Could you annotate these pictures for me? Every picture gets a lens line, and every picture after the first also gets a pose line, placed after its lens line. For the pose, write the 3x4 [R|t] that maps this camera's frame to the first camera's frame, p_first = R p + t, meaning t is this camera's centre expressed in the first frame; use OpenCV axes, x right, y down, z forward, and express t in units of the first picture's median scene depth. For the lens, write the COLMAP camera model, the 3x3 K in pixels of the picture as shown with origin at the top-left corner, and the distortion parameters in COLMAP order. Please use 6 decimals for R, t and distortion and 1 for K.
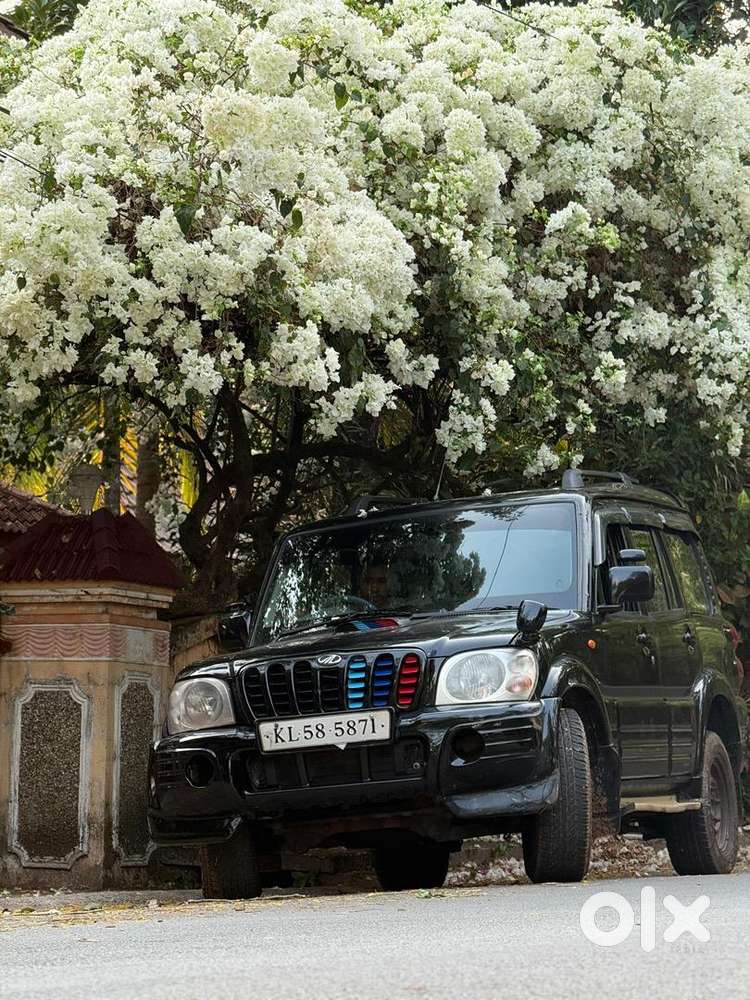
lens RADIAL K [[3951.8, 0, 373.8], [0, 3951.8, 503.1], [0, 0, 1]] dist [0.200074, 0.000000]
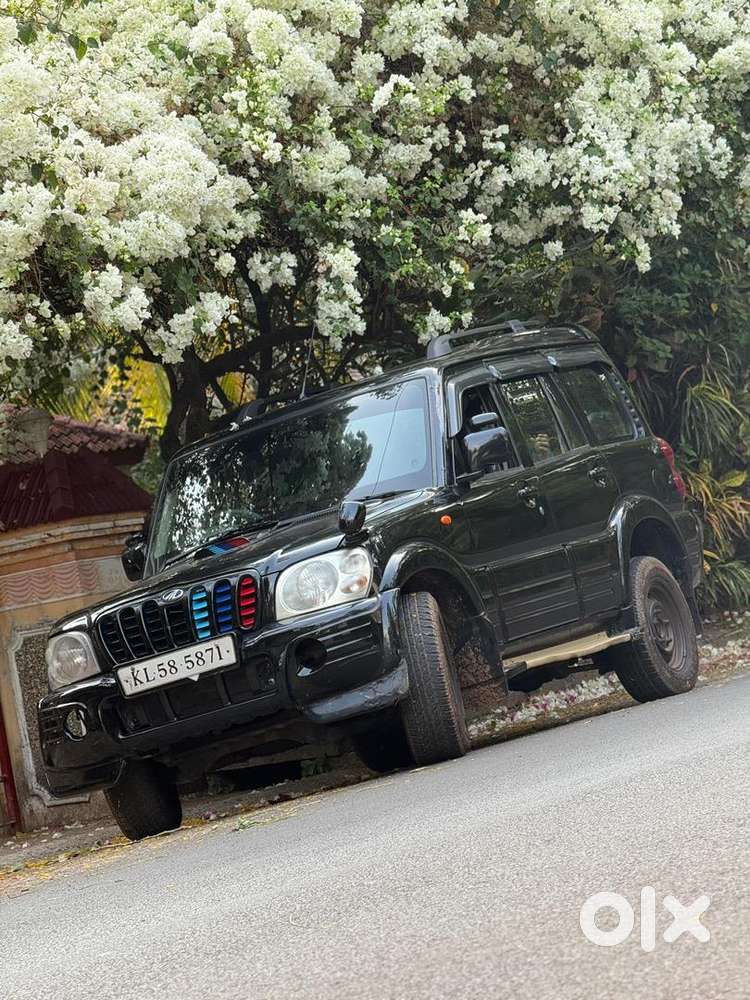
lens RADIAL K [[3951.8, 0, 375.1], [0, 3951.8, 504.0], [0, 0, 1]] dist [0.200074, 0.000000]
pose [[0.971092, -0.199731, -0.130724, 0.165269], [0.207946, 0.976736, 0.052399, -0.024309], [0.117217, -0.078068, 0.990033, -0.004790]]
